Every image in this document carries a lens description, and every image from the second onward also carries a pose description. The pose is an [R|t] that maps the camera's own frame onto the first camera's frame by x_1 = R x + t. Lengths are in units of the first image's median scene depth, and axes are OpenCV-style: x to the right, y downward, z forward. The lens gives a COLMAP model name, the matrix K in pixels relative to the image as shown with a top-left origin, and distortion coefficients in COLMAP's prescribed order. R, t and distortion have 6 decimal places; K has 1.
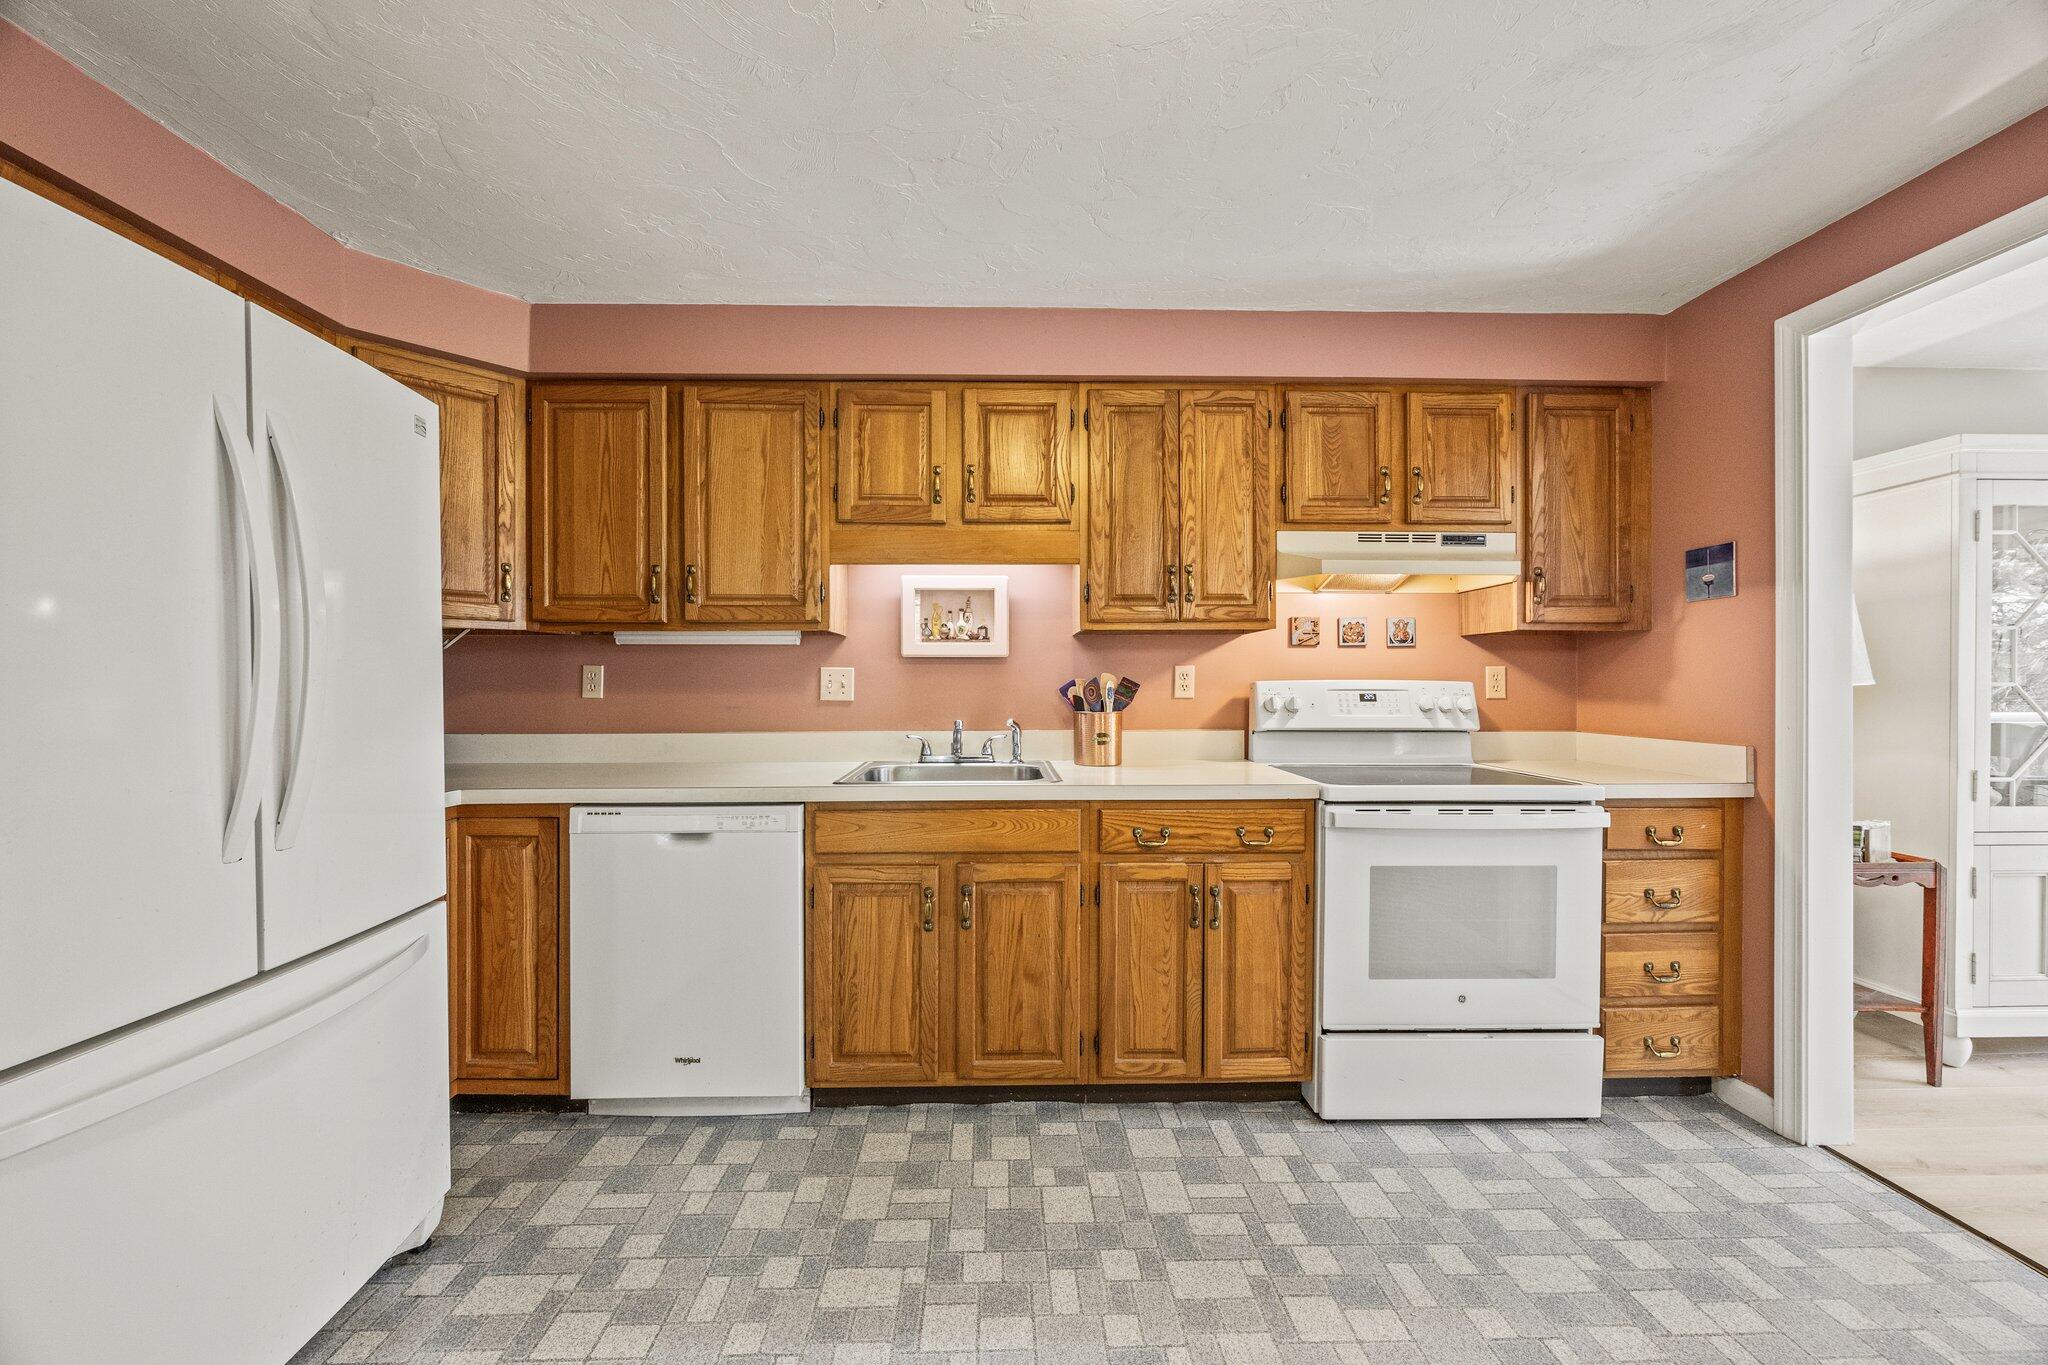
lens RADIAL K [[773.5, 0, 1005.6], [0, 773.5, 685.2], [0, 0, 1]] dist [-0.008260, 0.000287]
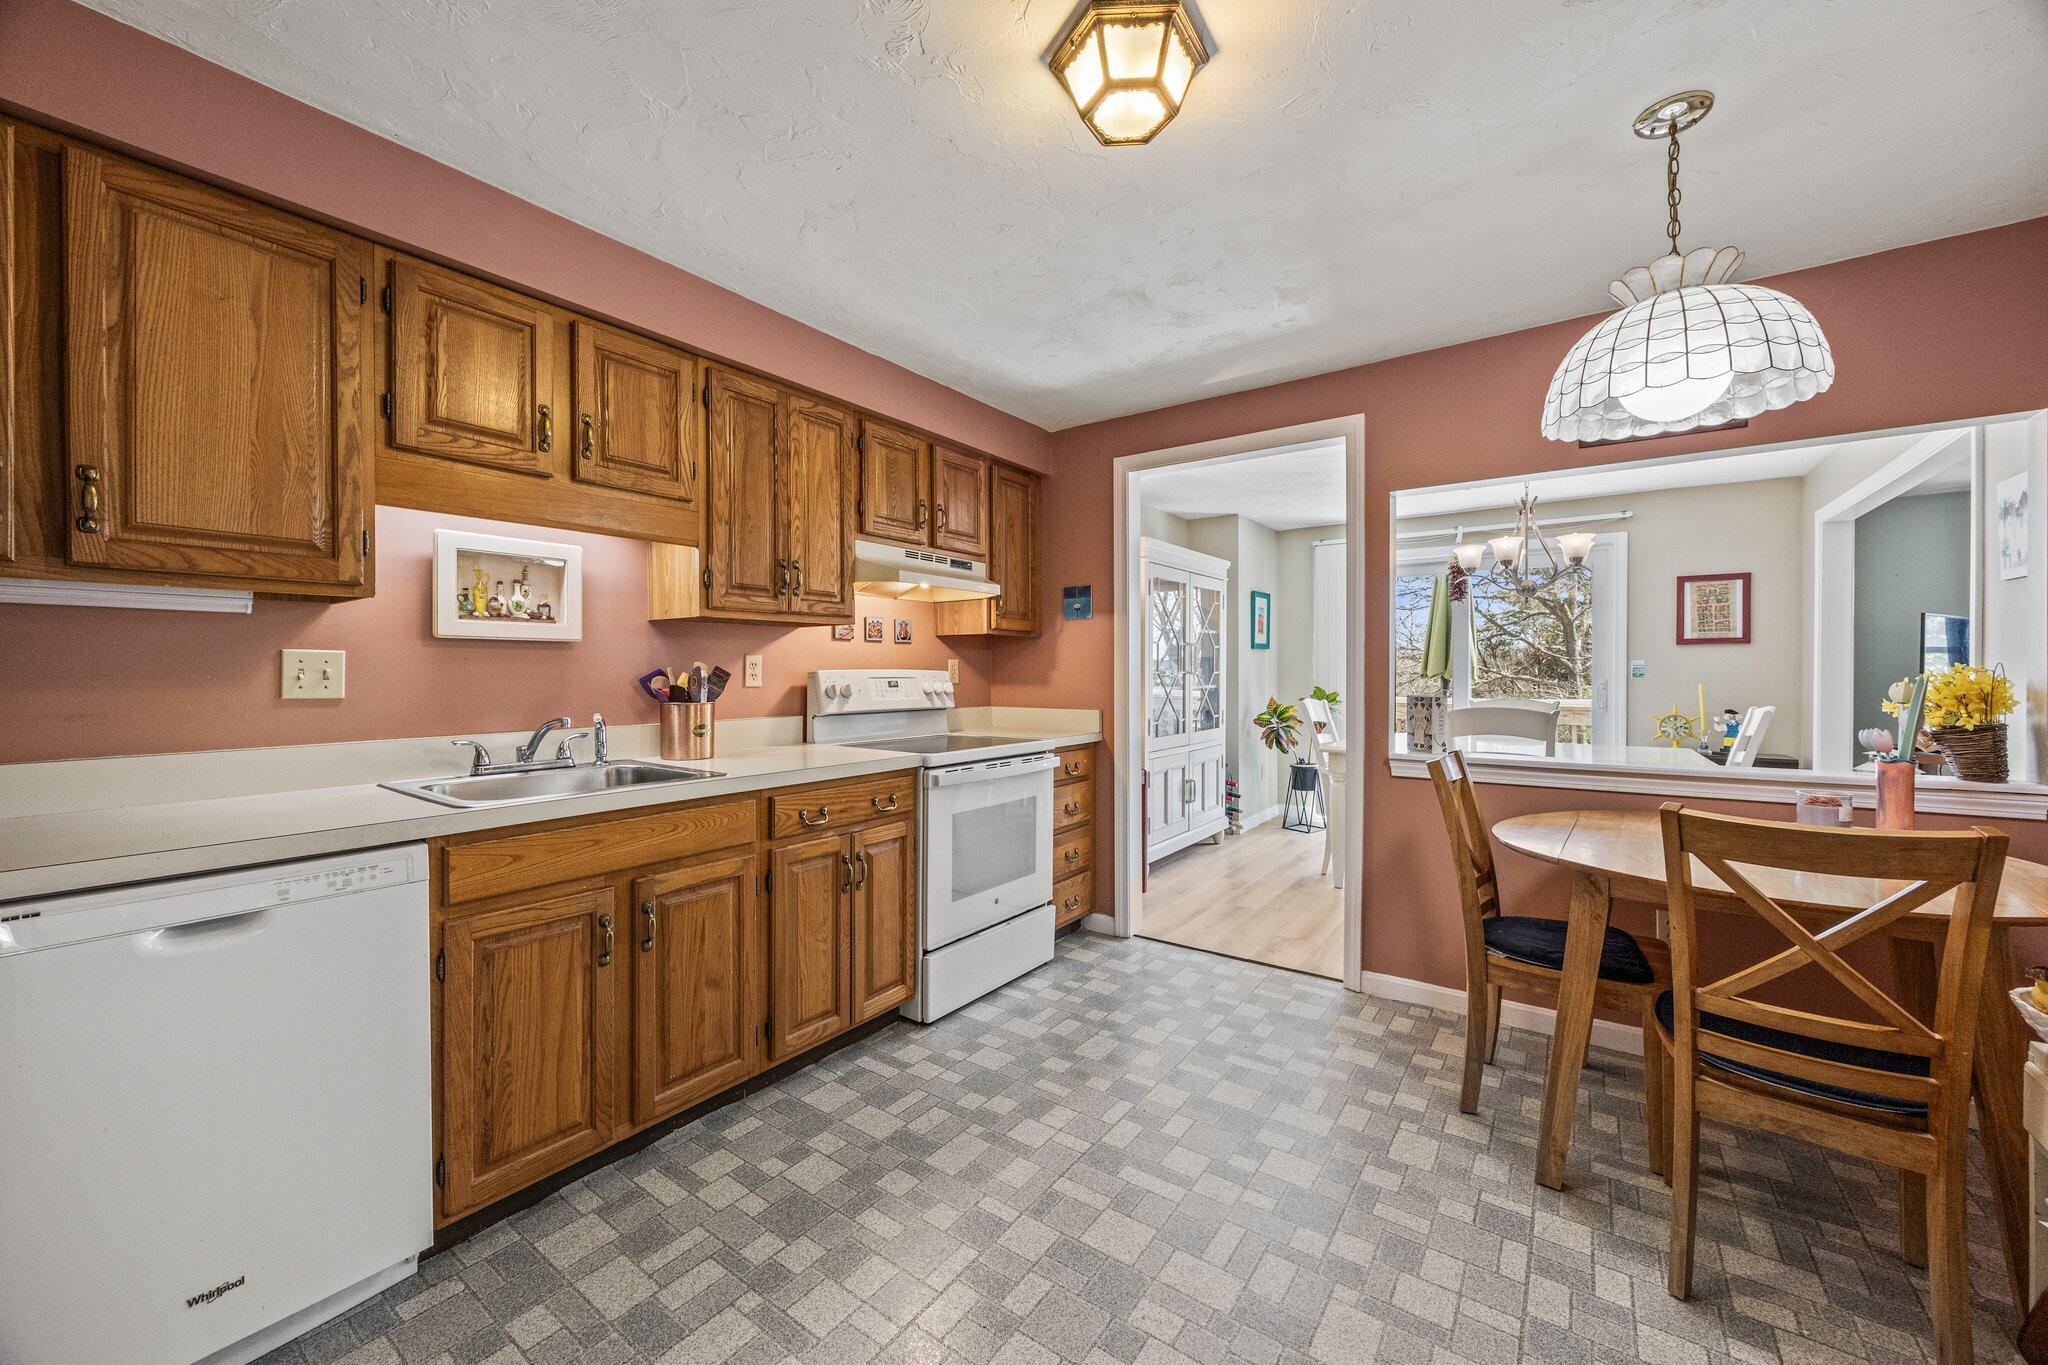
lens RADIAL K [[784.2, 0, 1032.1], [0, 784.2, 674.5], [0, 0, 1]] dist [-0.011918, 0.000114]
pose [[0.594305, -0.003286, 0.804233, -0.448952], [0.003742, 0.999992, 0.001321, 0.000187], [-0.804231, 0.002225, 0.594313, 0.103546]]
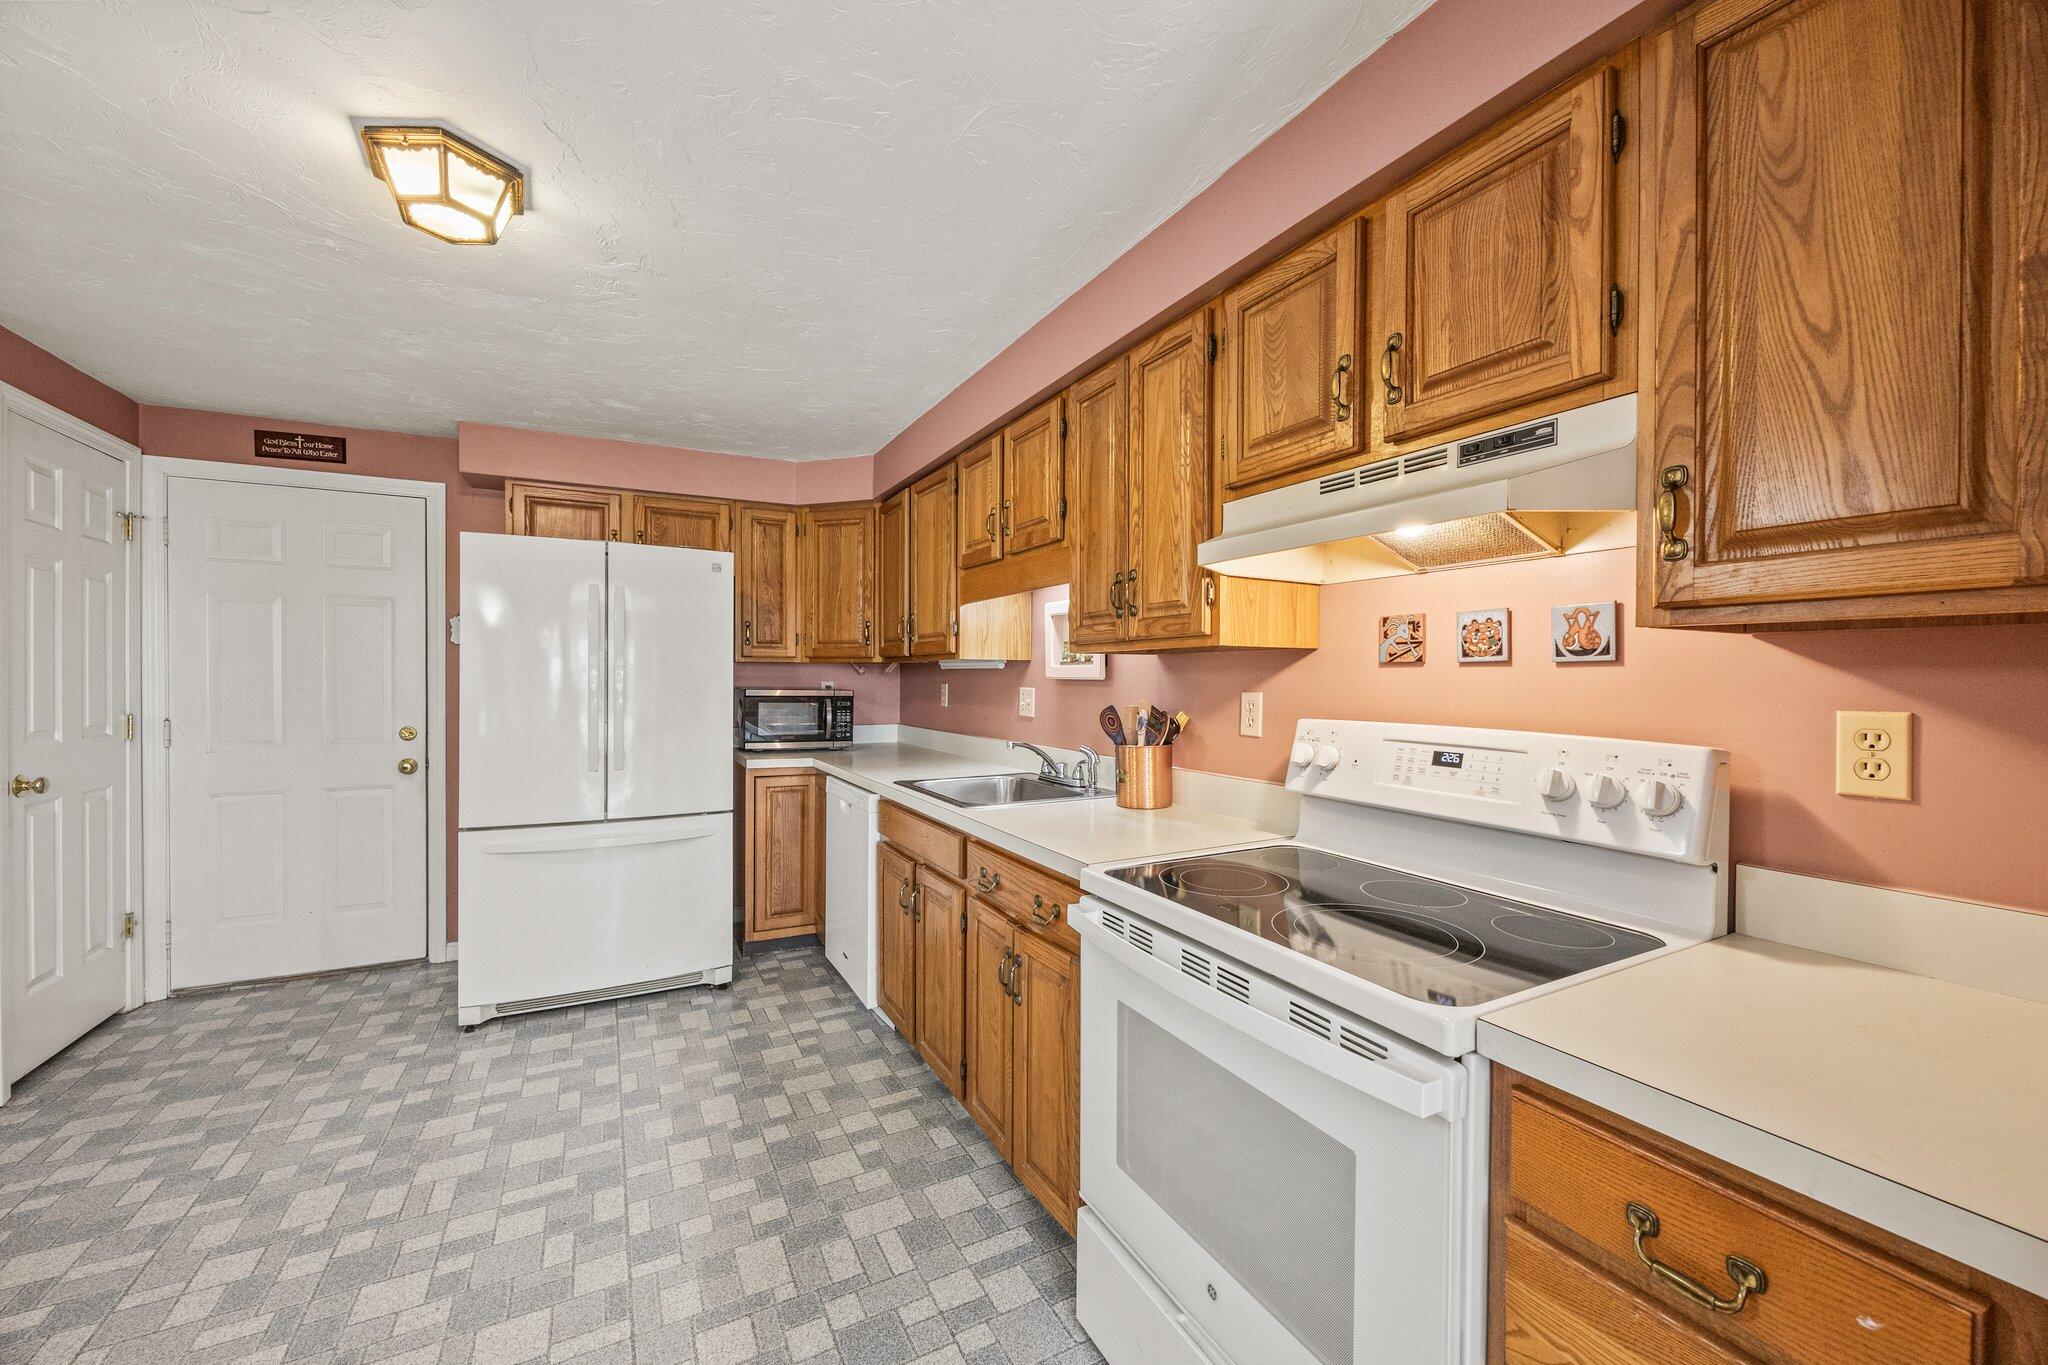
lens RADIAL K [[789.8, 0, 1037.7], [0, 789.8, 681.6], [0, 0, 1]] dist [-0.001114, -0.000013]
pose [[0.450846, 0.010318, -0.892542, 0.955263], [-0.008788, 0.999936, 0.007120, -0.045949], [0.892559, 0.004634, 0.450908, 0.558721]]
